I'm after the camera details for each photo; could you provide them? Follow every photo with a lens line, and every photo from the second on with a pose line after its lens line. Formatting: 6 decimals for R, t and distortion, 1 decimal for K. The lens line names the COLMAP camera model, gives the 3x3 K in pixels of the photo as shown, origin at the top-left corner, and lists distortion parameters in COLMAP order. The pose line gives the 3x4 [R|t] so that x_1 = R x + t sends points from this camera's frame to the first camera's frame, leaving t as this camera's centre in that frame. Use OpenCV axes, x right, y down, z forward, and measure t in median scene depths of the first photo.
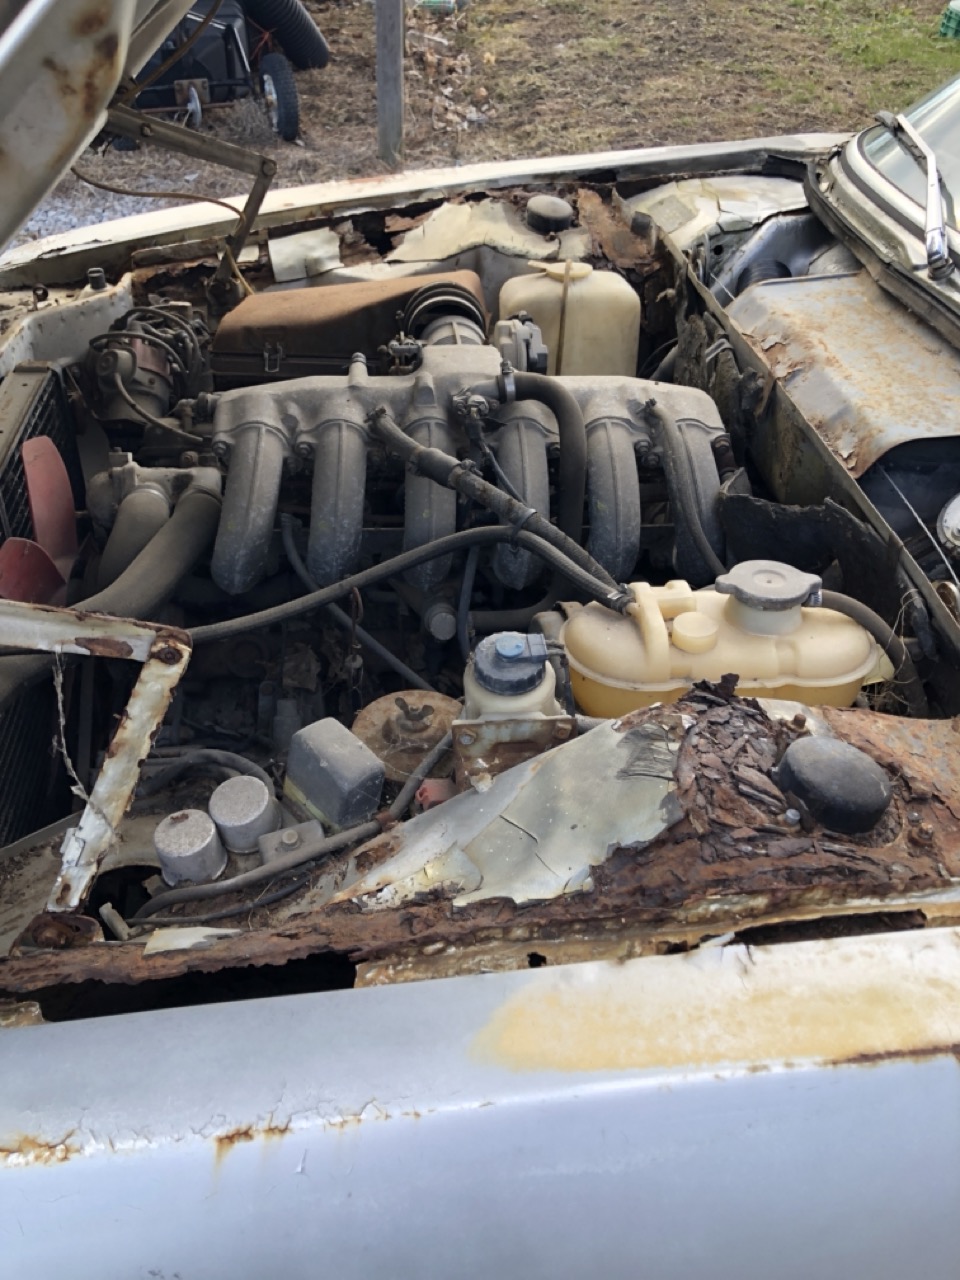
lens RADIAL K [[1042.0, 0, 480.0], [0, 1042.0, 640.0], [0, 0, 1]] dist [-0.034829, 0.073445]
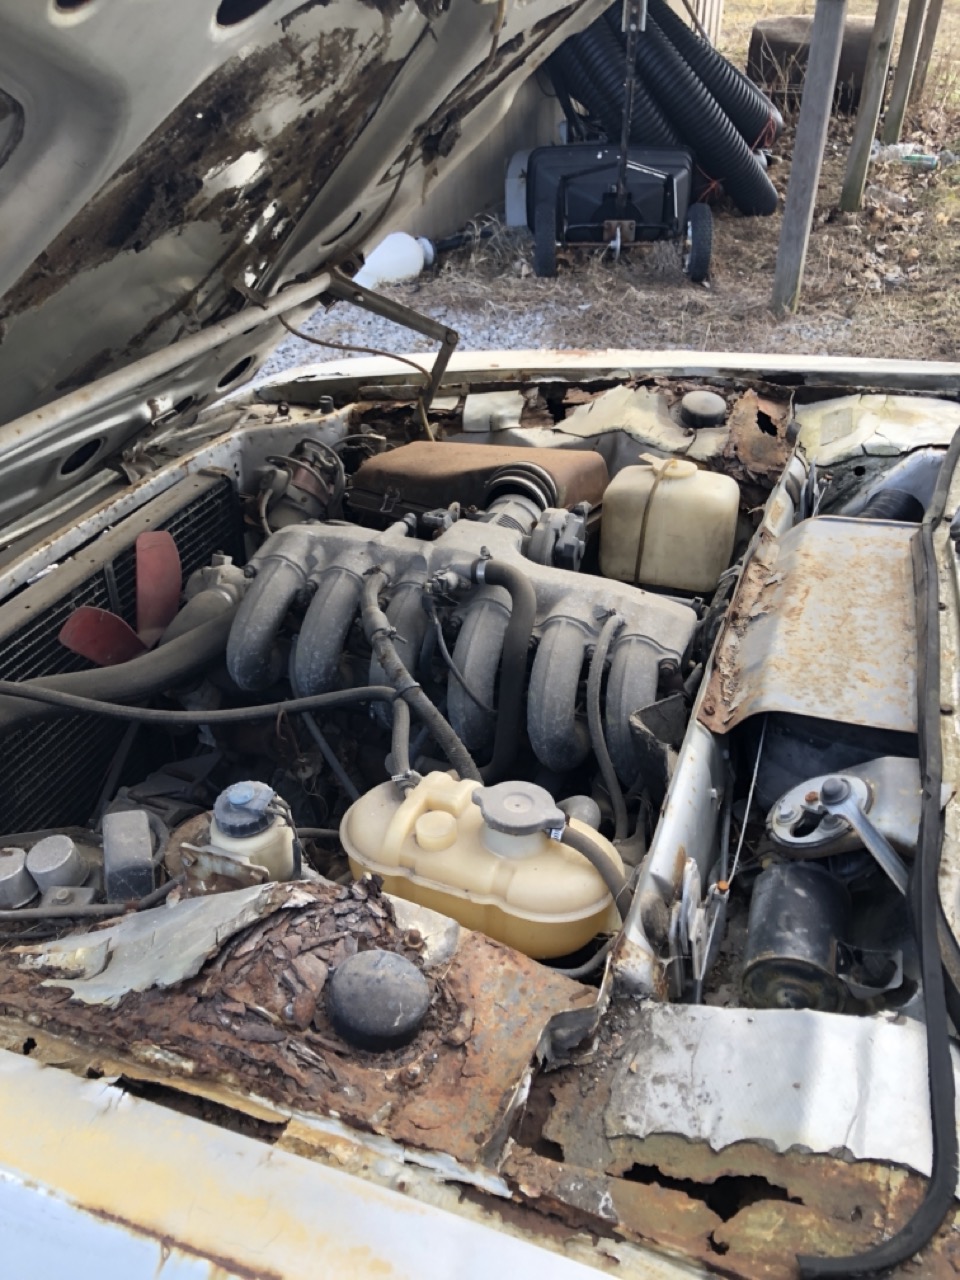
lens RADIAL K [[1038.1, 0, 480.0], [0, 1038.1, 640.0], [0, 0, 1]] dist [0.008435, -0.006452]
pose [[0.902497, 0.228206, -0.365268, 0.285859], [-0.263154, 0.963549, -0.048207, -0.076493], [0.340952, 0.139629, 0.929653, -0.010560]]
